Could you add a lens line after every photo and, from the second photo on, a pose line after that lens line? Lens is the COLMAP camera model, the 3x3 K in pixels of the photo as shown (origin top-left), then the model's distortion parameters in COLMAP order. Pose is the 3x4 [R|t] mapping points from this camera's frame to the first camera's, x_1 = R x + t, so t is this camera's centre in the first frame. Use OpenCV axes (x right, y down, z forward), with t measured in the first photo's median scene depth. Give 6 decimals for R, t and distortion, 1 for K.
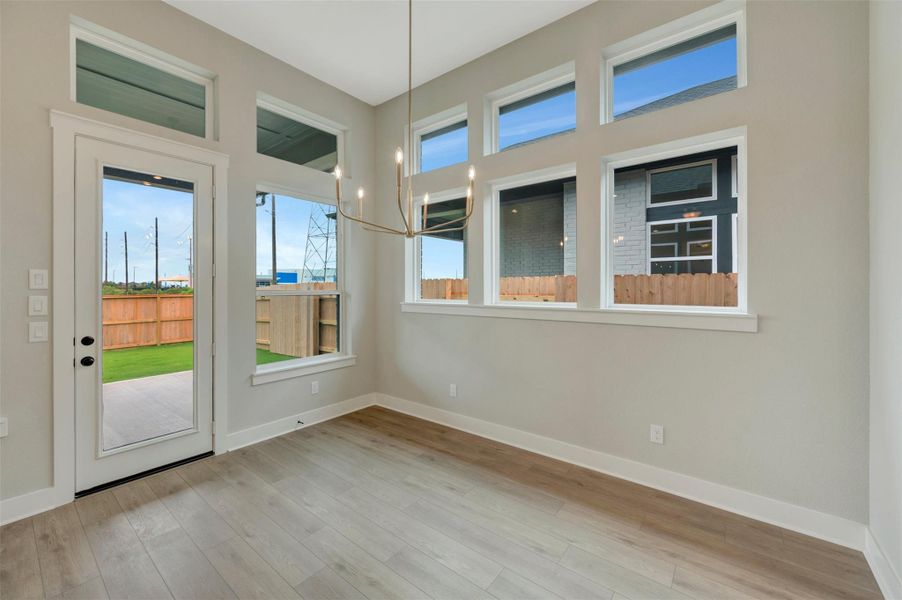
lens RADIAL K [[361.2, 0, 451.8], [0, 361.2, 286.0], [0, 0, 1]] dist [0.000791, 0.000195]
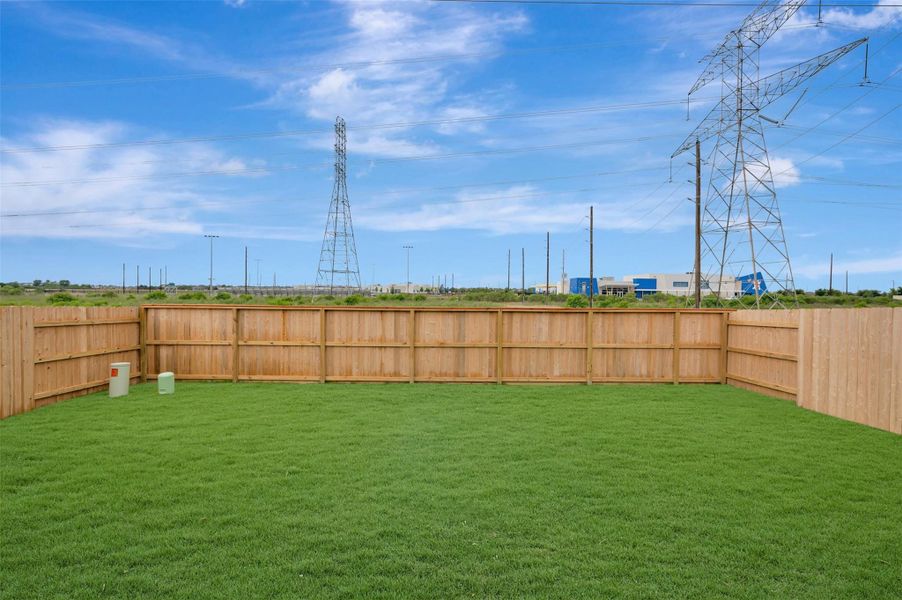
lens RADIAL K [[356.8, 0, 452.4], [0, 356.8, 292.3], [0, 0, 1]] dist [-0.000682, -0.000132]
pose [[0.628760, 0.011231, -0.777518, -1.949142], [-0.011177, 0.999923, 0.005404, -0.012623], [0.777519, 0.005292, 0.628837, 0.917983]]
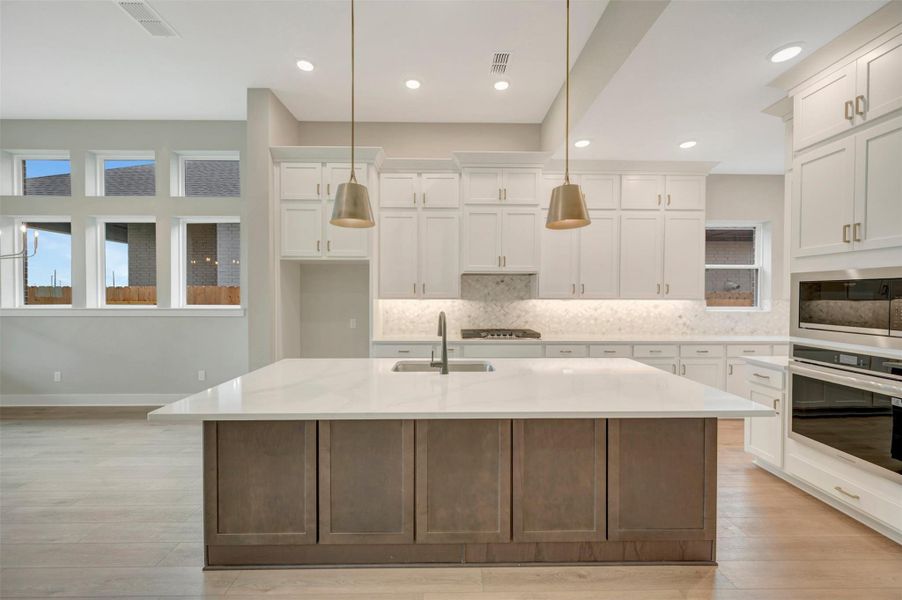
lens RADIAL K [[353.4, 0, 454.6], [0, 353.4, 297.7], [0, 0, 1]] dist [-0.000087, -0.000062]
pose [[0.775015, -0.000146, 0.631943, 0.292990], [-0.006581, 0.999944, 0.008303, -0.004573], [-0.631909, -0.010594, 0.774971, -0.805714]]
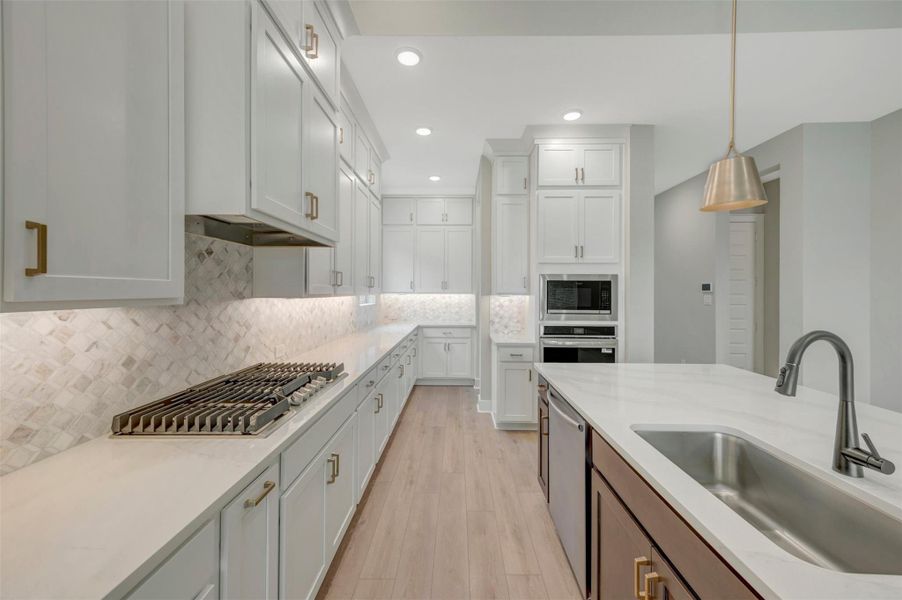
lens RADIAL K [[352.4, 0, 451.5], [0, 352.4, 290.5], [0, 0, 1]] dist [0.000564, 0.000082]
pose [[-0.604521, 0.000984, 0.796588, 0.630346], [-0.005246, 0.999973, -0.005216, -0.000977], [-0.796572, -0.007332, -0.604500, 0.058828]]
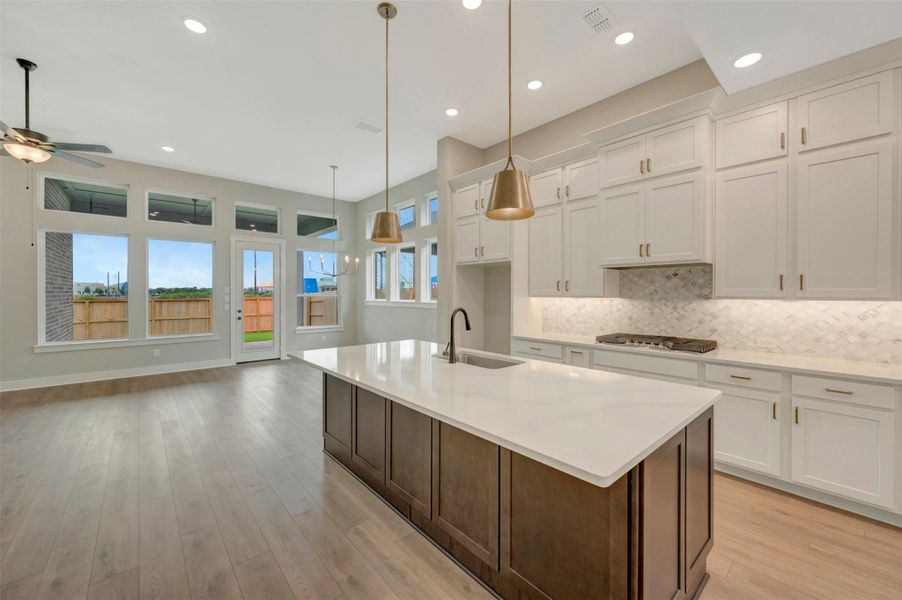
lens RADIAL K [[356.8, 0, 452.4], [0, 356.8, 292.3], [0, 0, 1]] dist [-0.000682, -0.000132]
pose [[0.984031, 0.002589, -0.177980, 0.778100], [-0.002286, 0.999996, 0.001904, -0.006045], [0.177985, -0.001467, 0.984032, -0.995557]]
